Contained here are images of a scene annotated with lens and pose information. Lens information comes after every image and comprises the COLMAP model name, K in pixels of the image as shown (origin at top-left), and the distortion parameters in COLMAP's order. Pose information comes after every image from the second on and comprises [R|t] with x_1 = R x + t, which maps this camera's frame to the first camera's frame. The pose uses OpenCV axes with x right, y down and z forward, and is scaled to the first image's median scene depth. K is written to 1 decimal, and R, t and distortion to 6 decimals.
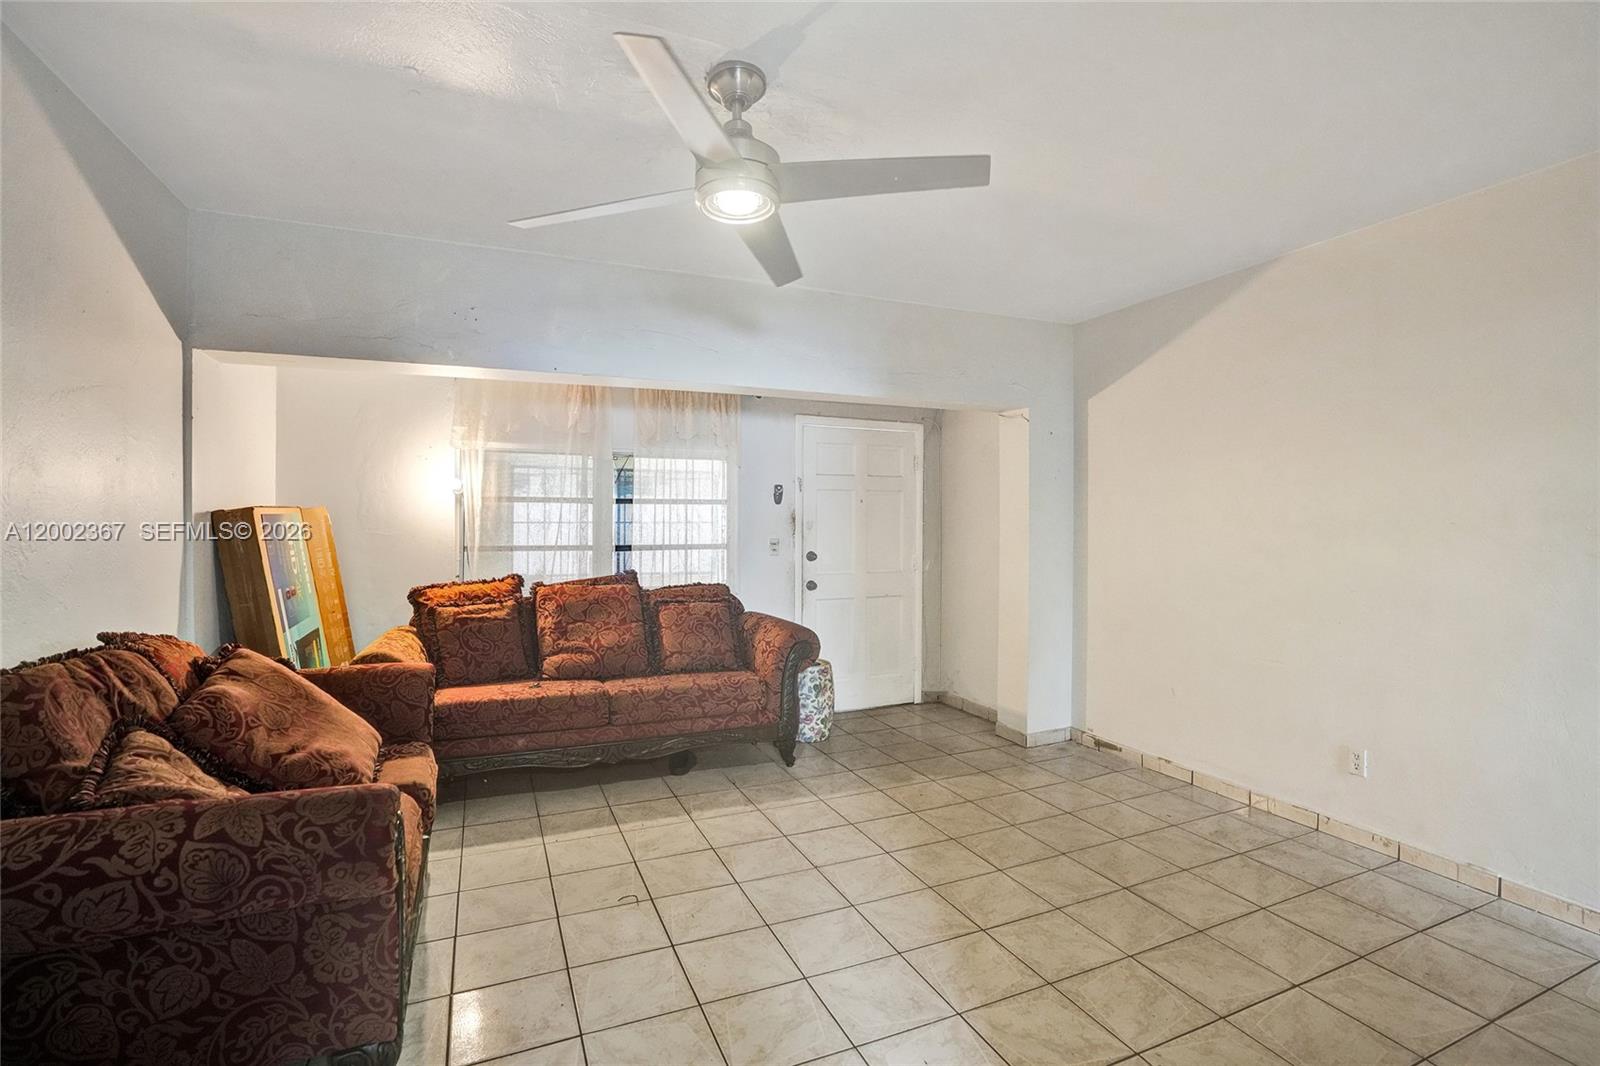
lens RADIAL K [[757.1, 0, 804.9], [0, 757.1, 528.0], [0, 0, 1]] dist [-0.031921, 0.015520]
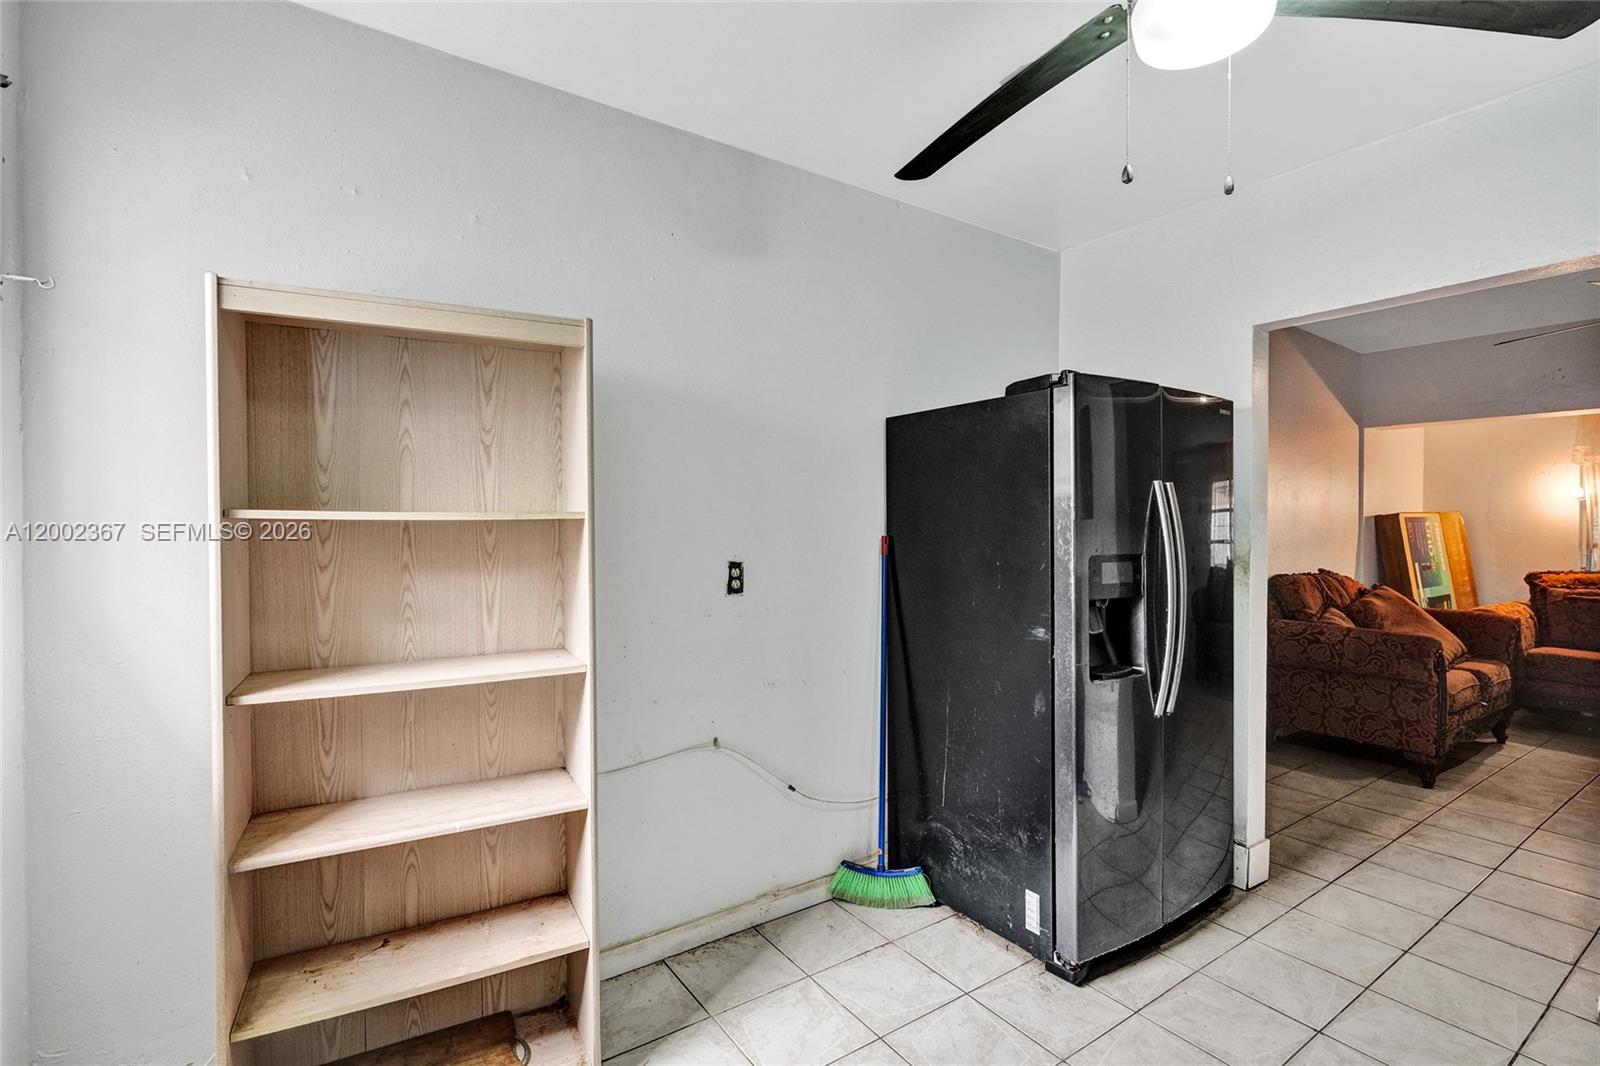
lens RADIAL K [[757.1, 0, 793.4], [0, 757.1, 530.2], [0, 0, 1]] dist [-0.031921, 0.015520]
pose [[0.201289, 0.008960, -0.979491, 0.518008], [-0.015833, 0.999857, 0.005893, 0.018799], [0.979404, 0.014322, 0.201402, -0.554468]]
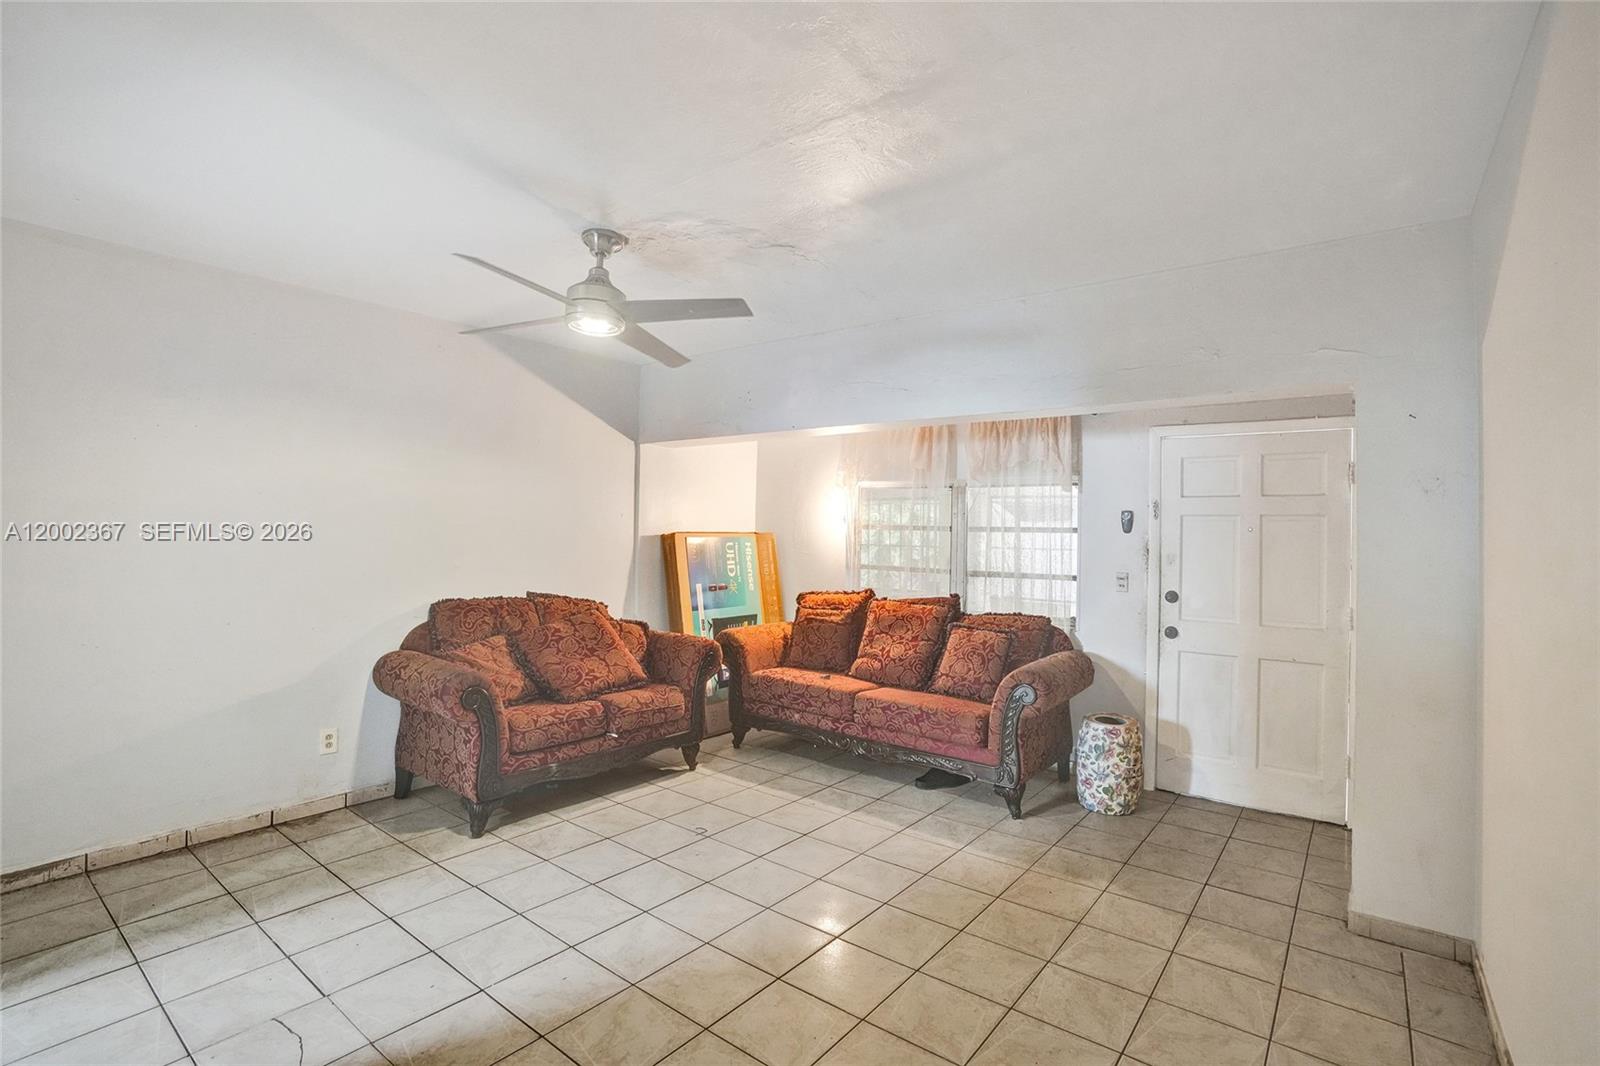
lens RADIAL K [[757.1, 0, 831.2], [0, 757.1, 539.2], [0, 0, 1]] dist [-0.031921, 0.015520]
pose [[0.492237, 0.012607, -0.870370, 0.713902], [-0.030043, 0.999545, -0.002513, -0.015963], [0.869943, 0.027386, 0.492392, 0.373848]]
